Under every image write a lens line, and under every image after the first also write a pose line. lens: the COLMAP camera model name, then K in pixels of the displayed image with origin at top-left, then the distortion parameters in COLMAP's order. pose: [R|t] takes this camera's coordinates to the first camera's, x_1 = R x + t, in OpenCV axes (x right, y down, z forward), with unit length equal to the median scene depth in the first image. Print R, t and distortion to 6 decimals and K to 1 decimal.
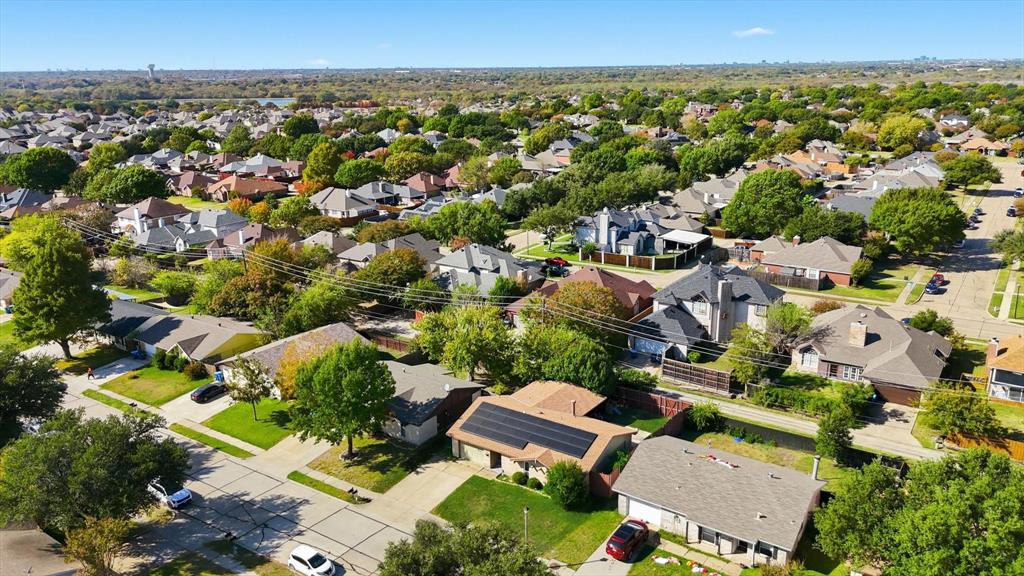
lens RADIAL K [[757.1, 0, 516.9], [0, 757.1, 291.4], [0, 0, 1]] dist [0.117565, -0.171091]
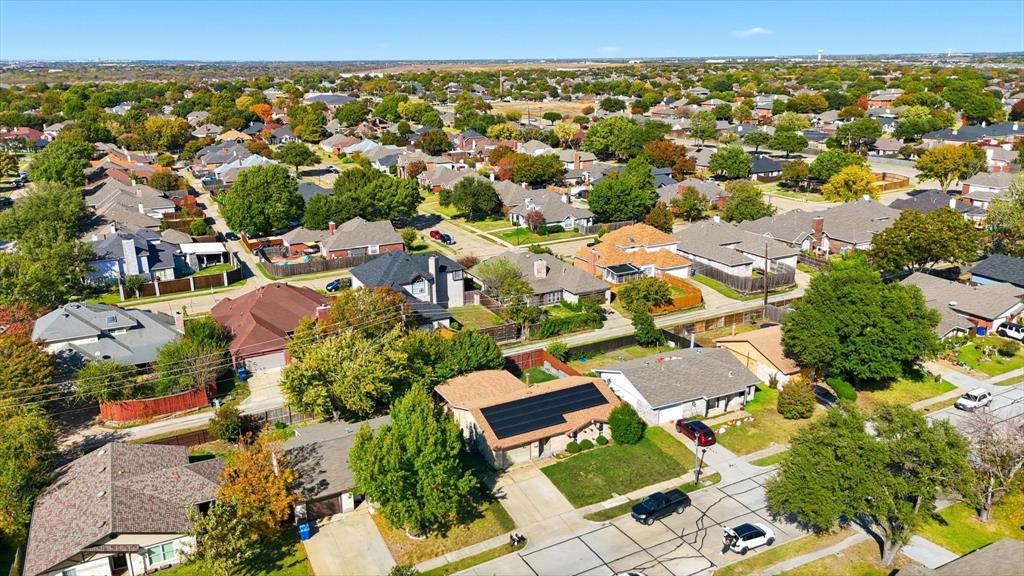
lens RADIAL K [[757.1, 0, 516.9], [0, 757.1, 291.4], [0, 0, 1]] dist [0.117565, -0.171091]
pose [[0.470378, -0.251140, 0.845975, -0.818377], [0.252616, 0.956852, 0.143597, -0.125034], [-0.845535, 0.146162, 0.513524, 0.463706]]
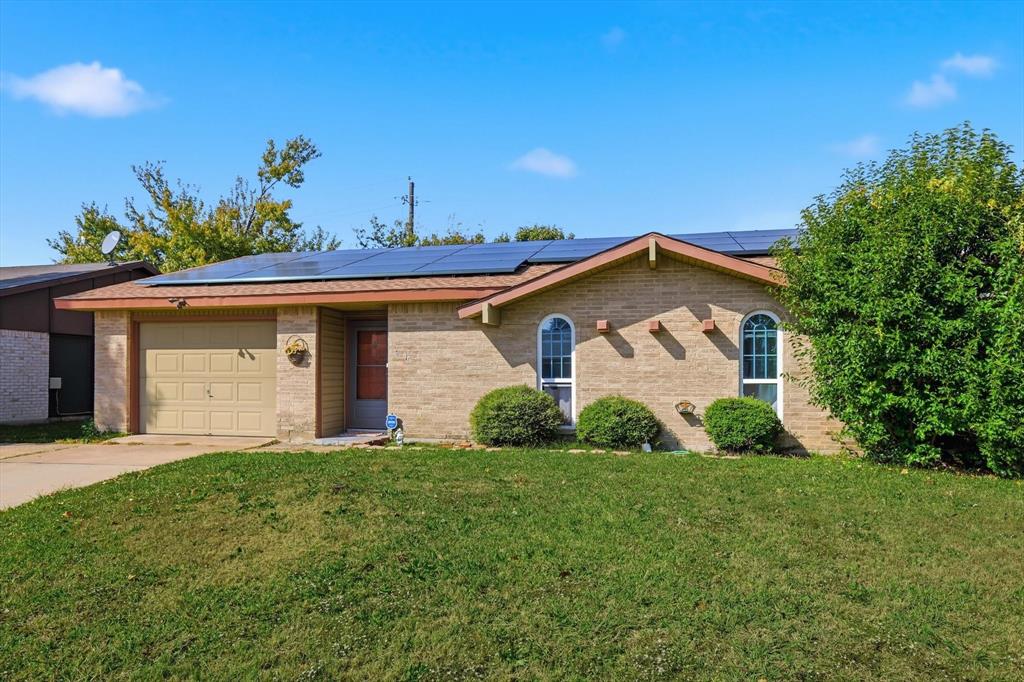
lens RADIAL K [[675.2, 0, 493.8], [0, 675.2, 346.5], [0, 0, 1]] dist [0.009393, 0.001392]
pose [[0.929338, 0.026826, 0.368254, -0.052087], [0.087621, 0.952844, -0.290535, 0.255680], [-0.358682, 0.302272, 0.883164, 0.815829]]
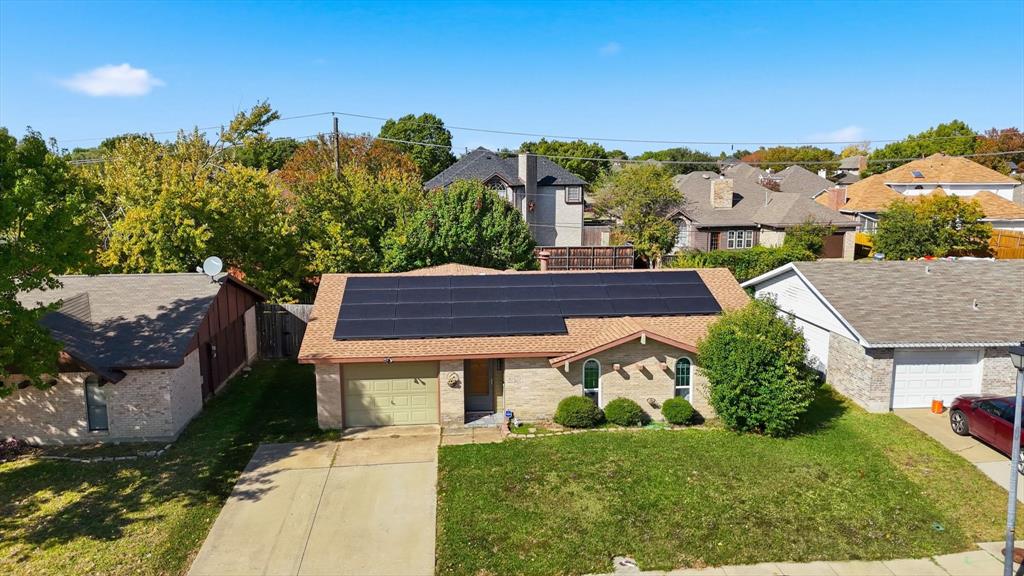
lens RADIAL K [[757.1, 0, 516.9], [0, 757.1, 291.4], [0, 0, 1]] dist [0.117565, -0.171091]
pose [[0.769132, -0.097694, 0.631578, -0.218977], [0.177282, 0.982078, -0.063982, 0.195116], [-0.614009, 0.161178, 0.772668, 0.694735]]
